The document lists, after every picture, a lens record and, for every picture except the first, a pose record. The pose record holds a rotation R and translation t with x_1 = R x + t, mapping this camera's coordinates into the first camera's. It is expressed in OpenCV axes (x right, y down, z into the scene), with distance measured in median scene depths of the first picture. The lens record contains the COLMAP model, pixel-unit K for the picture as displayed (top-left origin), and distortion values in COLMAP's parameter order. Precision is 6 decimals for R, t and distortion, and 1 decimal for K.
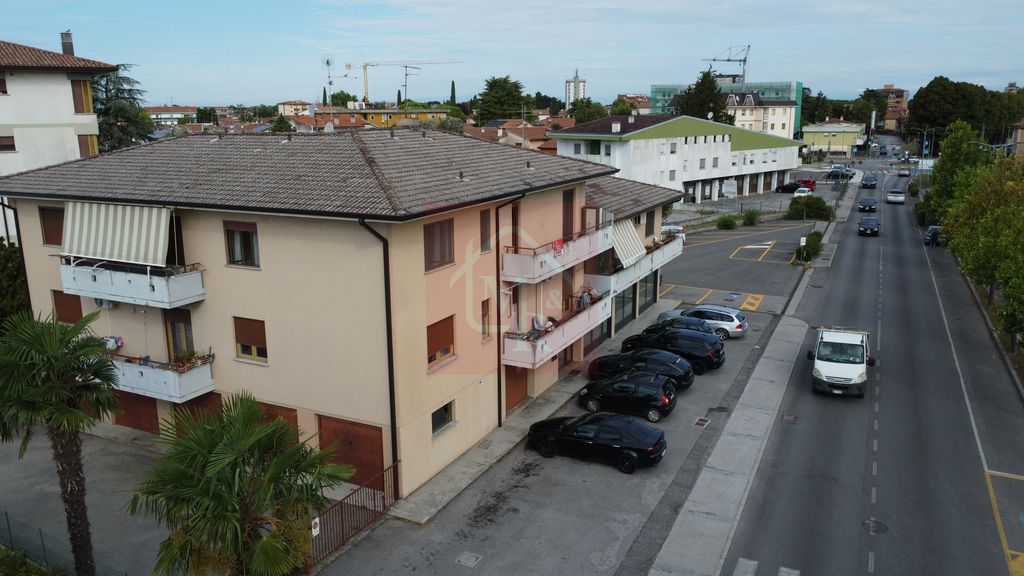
lens RADIAL K [[764.6, 0, 513.5], [0, 764.6, 286.7], [0, 0, 1]] dist [0.008789, -0.002220]
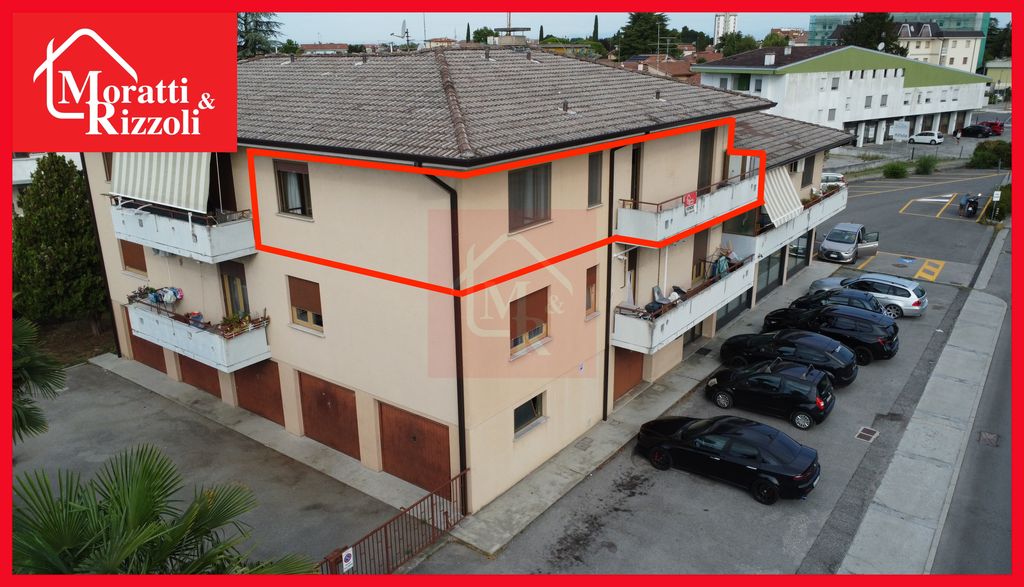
lens RADIAL K [[749.1, 0, 513.8], [0, 749.1, 291.2], [0, 0, 1]] dist [0.008137, -0.004106]
pose [[0.983585, 0.051816, -0.172844, 0.018972], [-0.036469, 0.995200, 0.090817, -0.024761], [0.176720, -0.083023, 0.980753, 0.216585]]
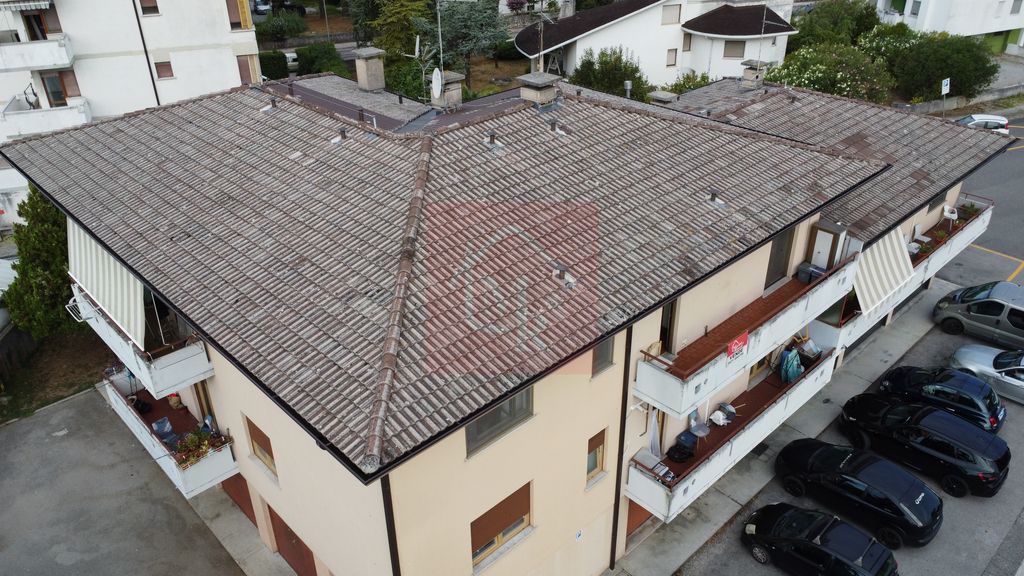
lens RADIAL K [[764.6, 0, 514.4], [0, 764.6, 288.2], [0, 0, 1]] dist [0.008789, -0.002220]
pose [[0.941627, 0.165297, -0.293284, 0.065042], [-0.071204, 0.949240, 0.306388, -0.285533], [0.329042, -0.267620, 0.905600, 0.417733]]
